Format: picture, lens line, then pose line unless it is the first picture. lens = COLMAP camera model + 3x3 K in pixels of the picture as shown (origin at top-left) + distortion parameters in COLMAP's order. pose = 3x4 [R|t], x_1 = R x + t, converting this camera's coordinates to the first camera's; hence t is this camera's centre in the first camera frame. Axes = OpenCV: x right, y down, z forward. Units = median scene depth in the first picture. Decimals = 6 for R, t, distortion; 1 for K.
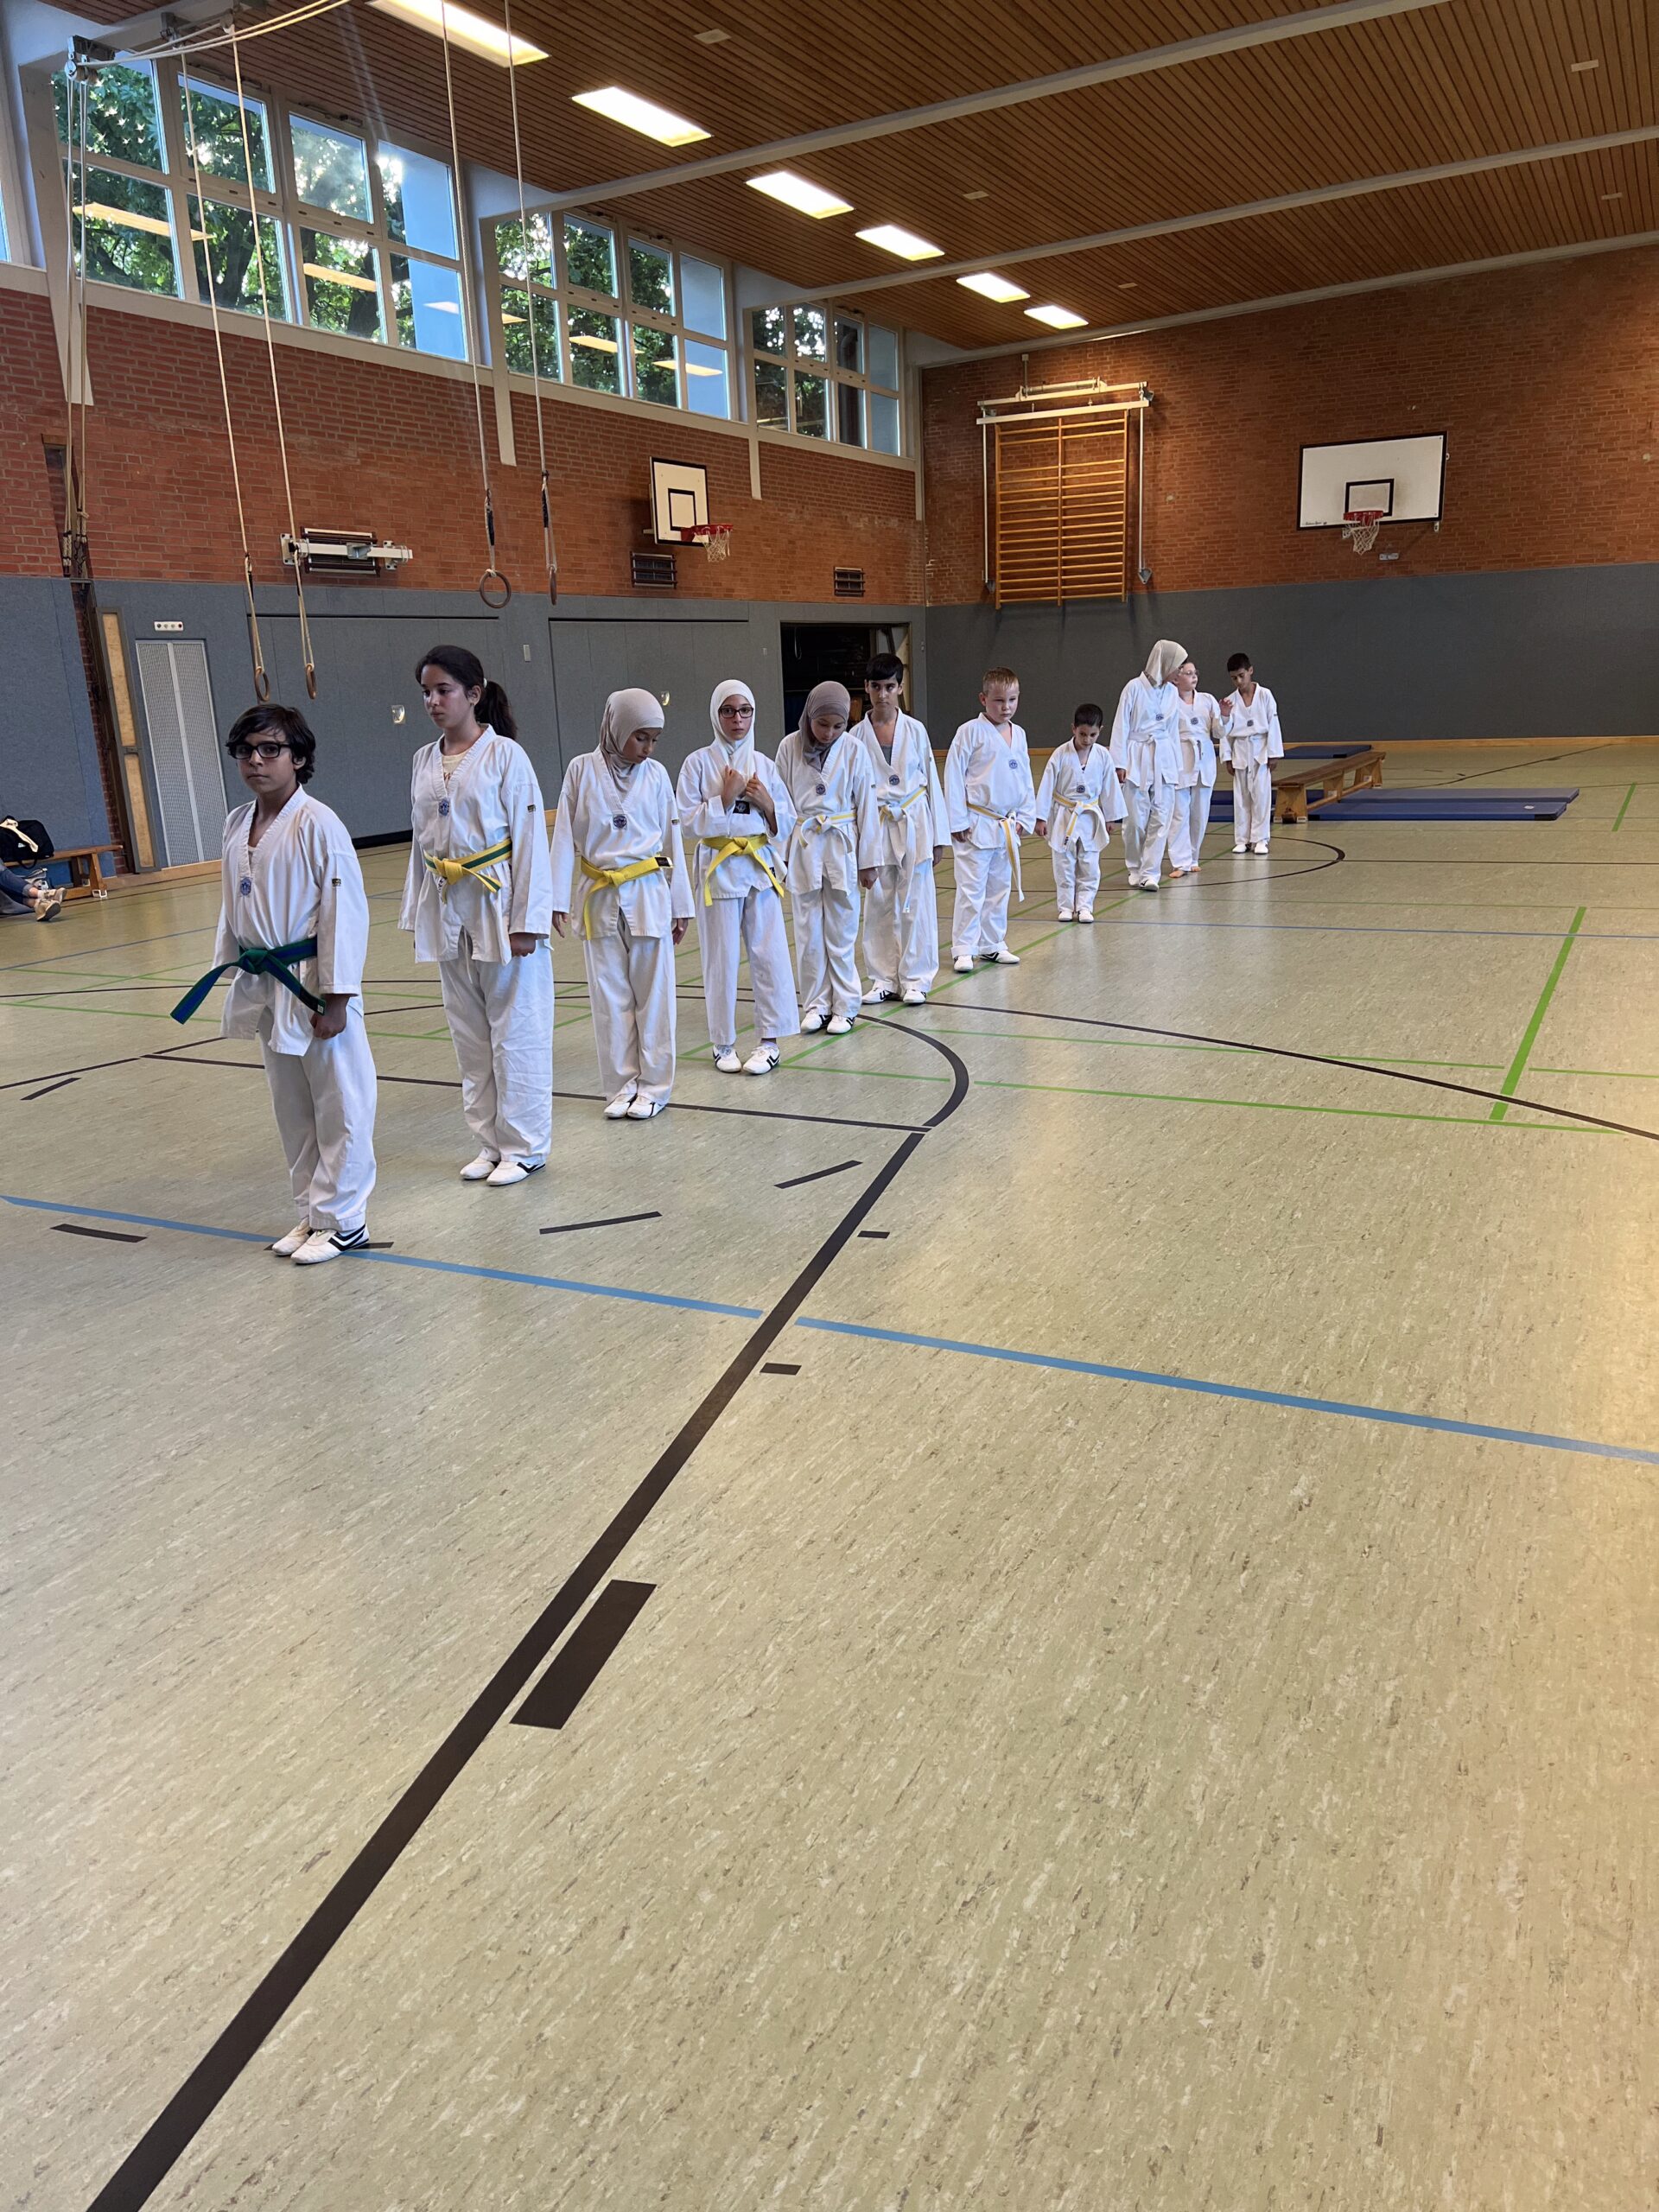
lens RADIAL K [[1645.6, 0, 820.5], [0, 1645.6, 1131.4], [0, 0, 1]] dist [0.049139, -0.054523]
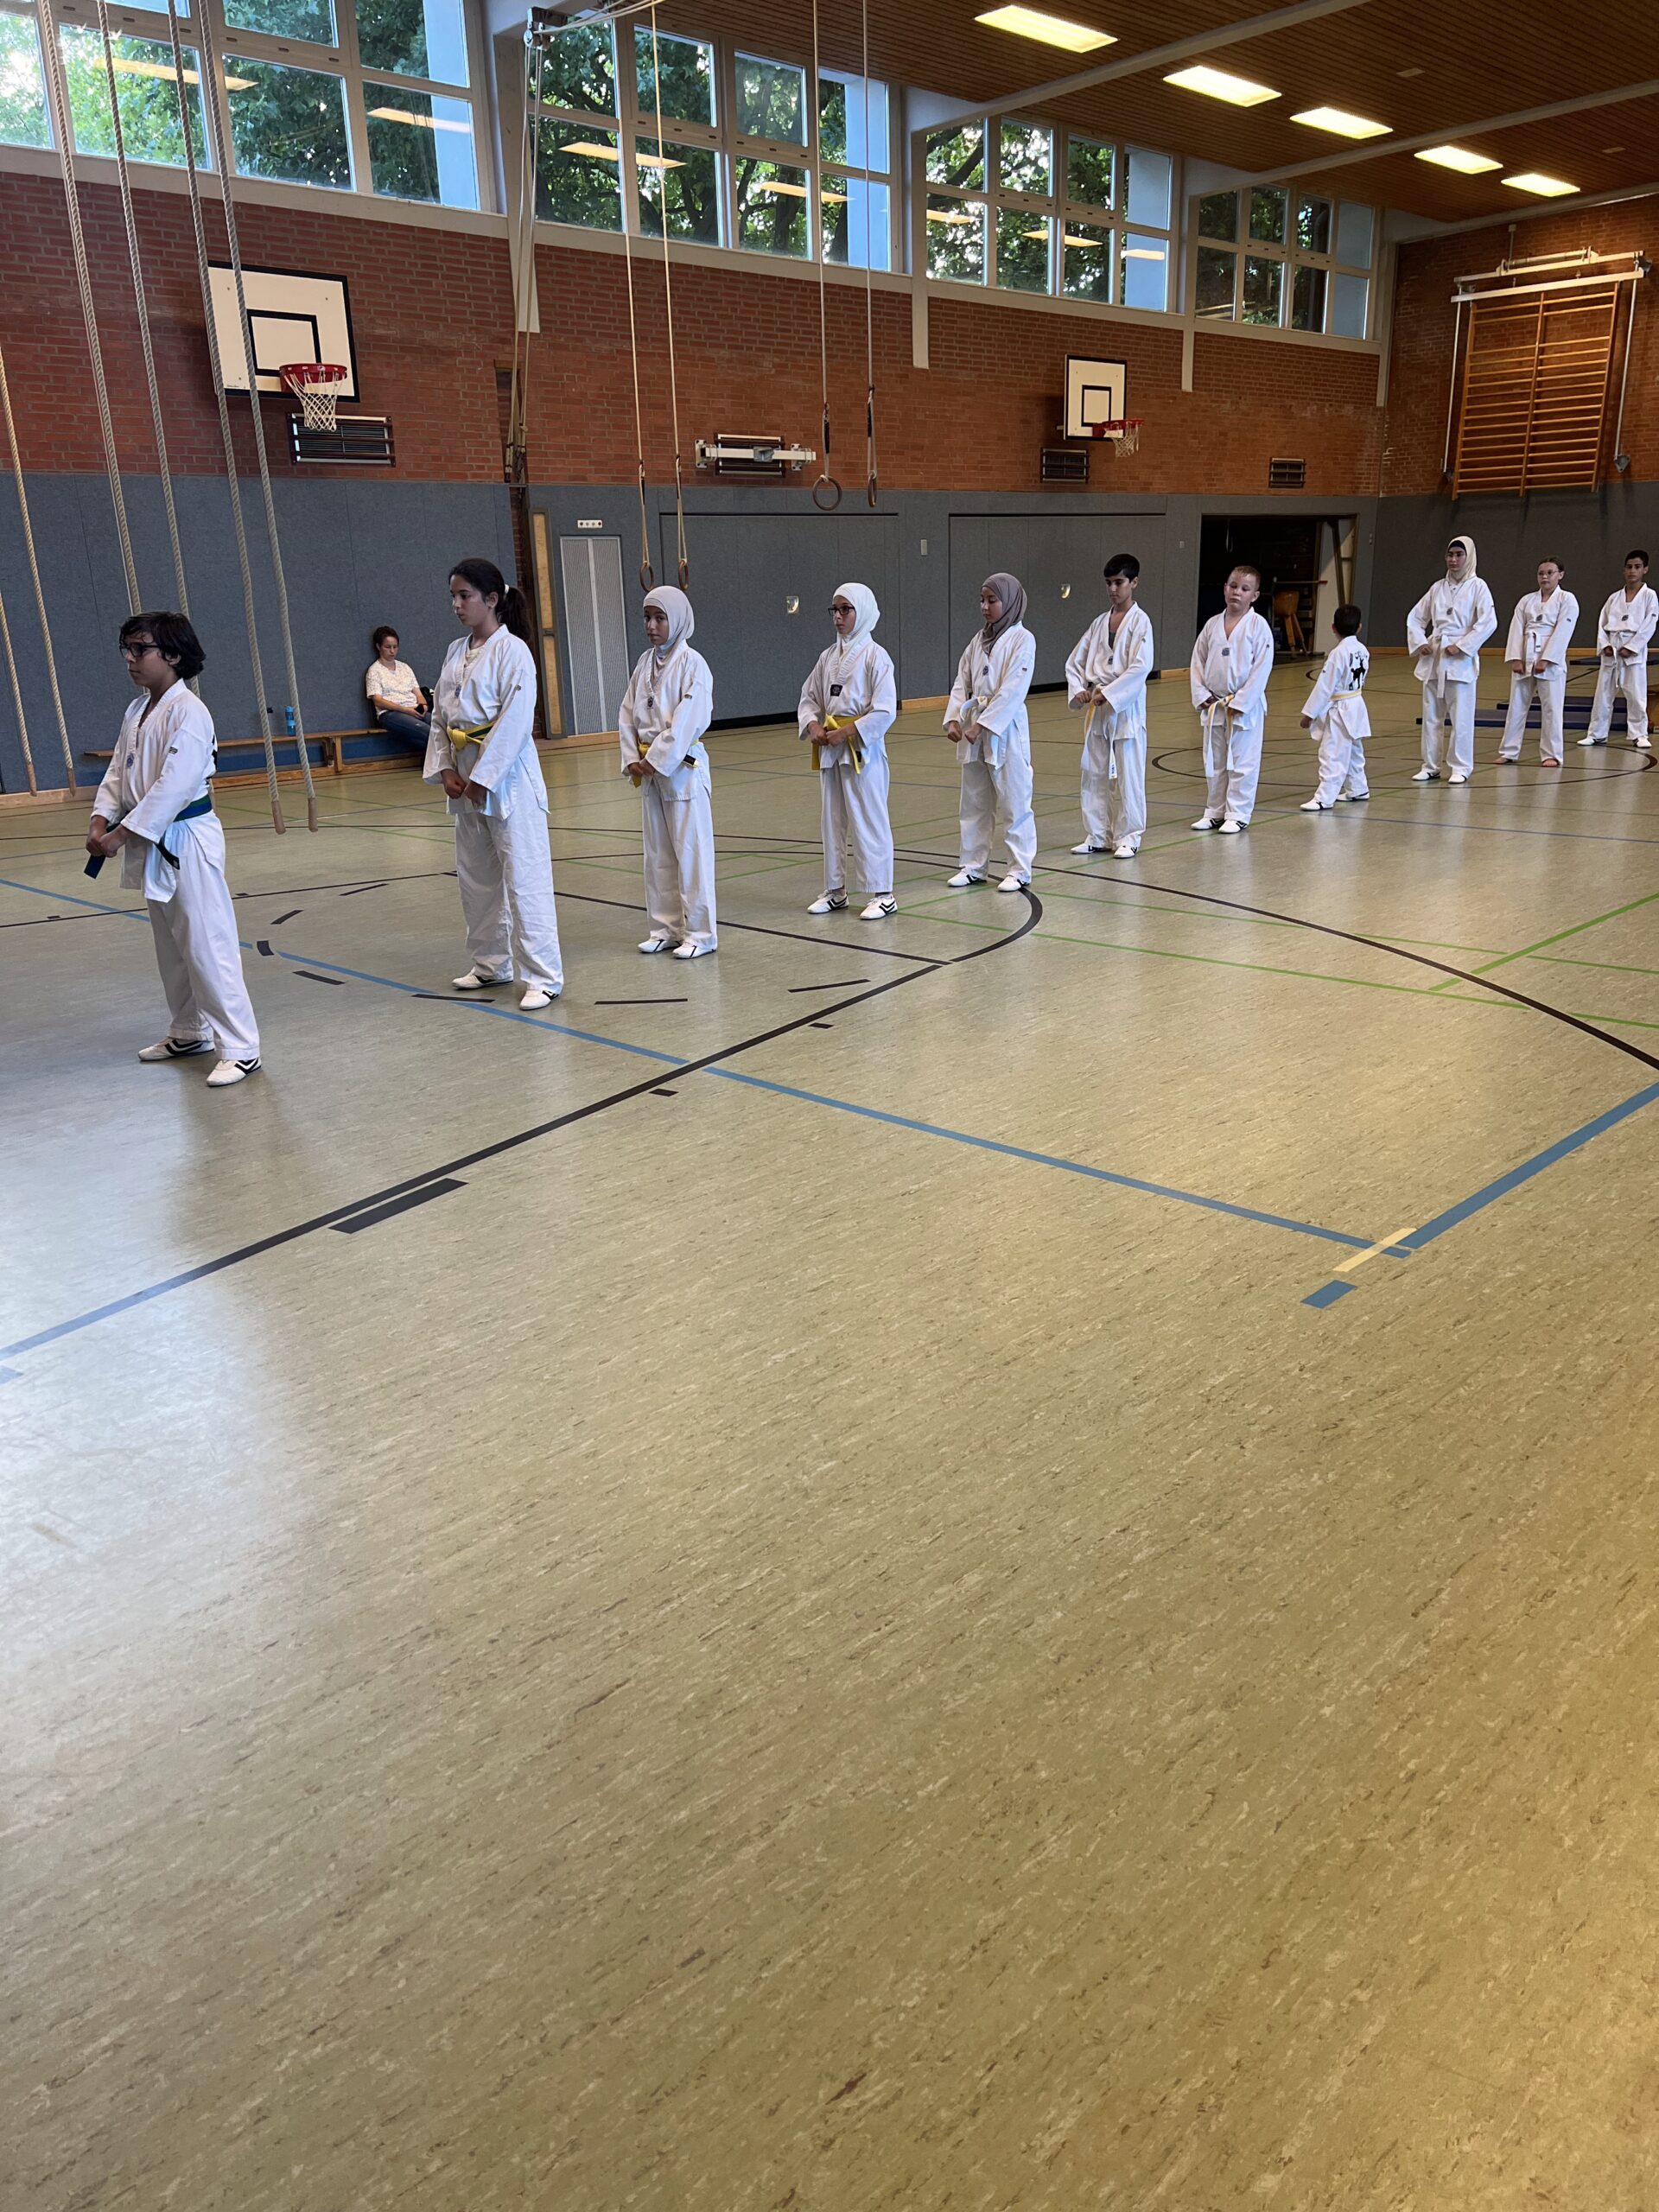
lens RADIAL K [[1645.6, 0, 807.2], [0, 1645.6, 1127.5], [0, 0, 1]] dist [0.049139, -0.054523]
pose [[0.950677, 0.108890, -0.290442, 0.098061], [-0.091532, 0.993142, 0.072735, 0.012154], [0.296370, -0.042562, 0.954124, -0.057959]]
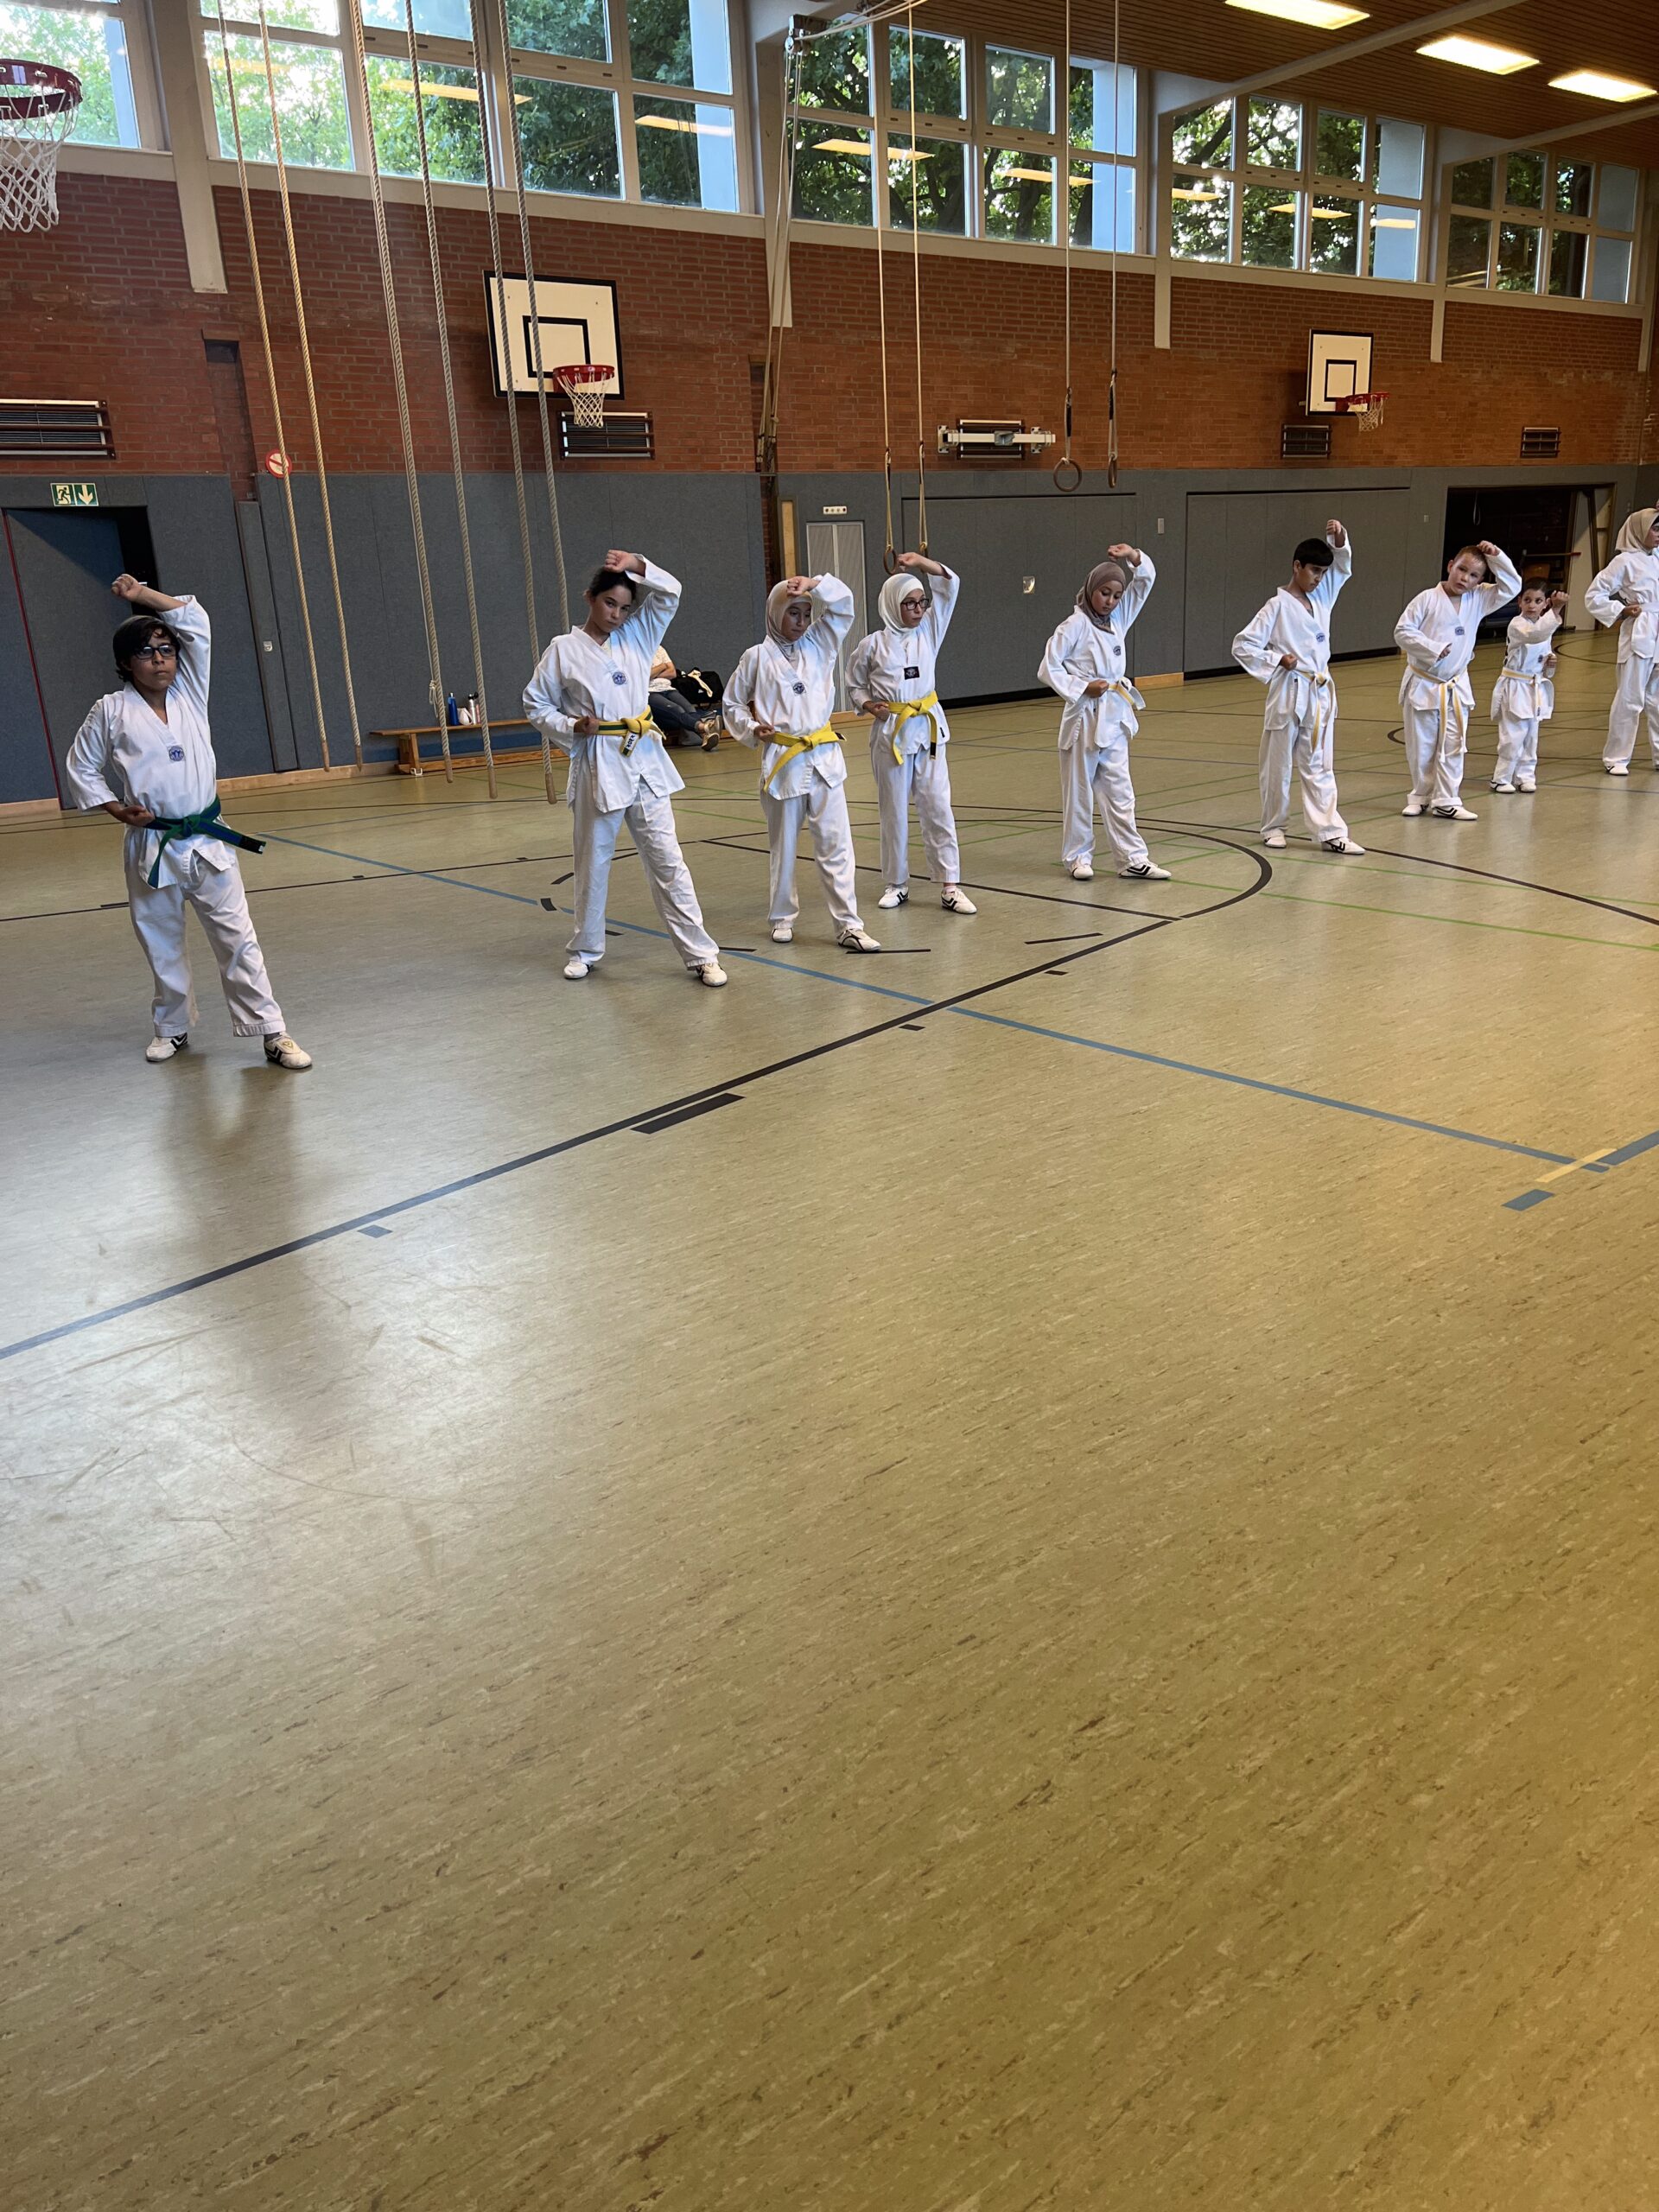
lens RADIAL K [[1645.6, 0, 838.4], [0, 1645.6, 1122.0], [0, 0, 1]] dist [0.049139, -0.054523]
pose [[0.909432, 0.131345, -0.394566, 0.103987], [-0.104087, 0.990505, 0.089815, 0.020036], [0.402616, -0.040612, 0.914468, -0.085744]]
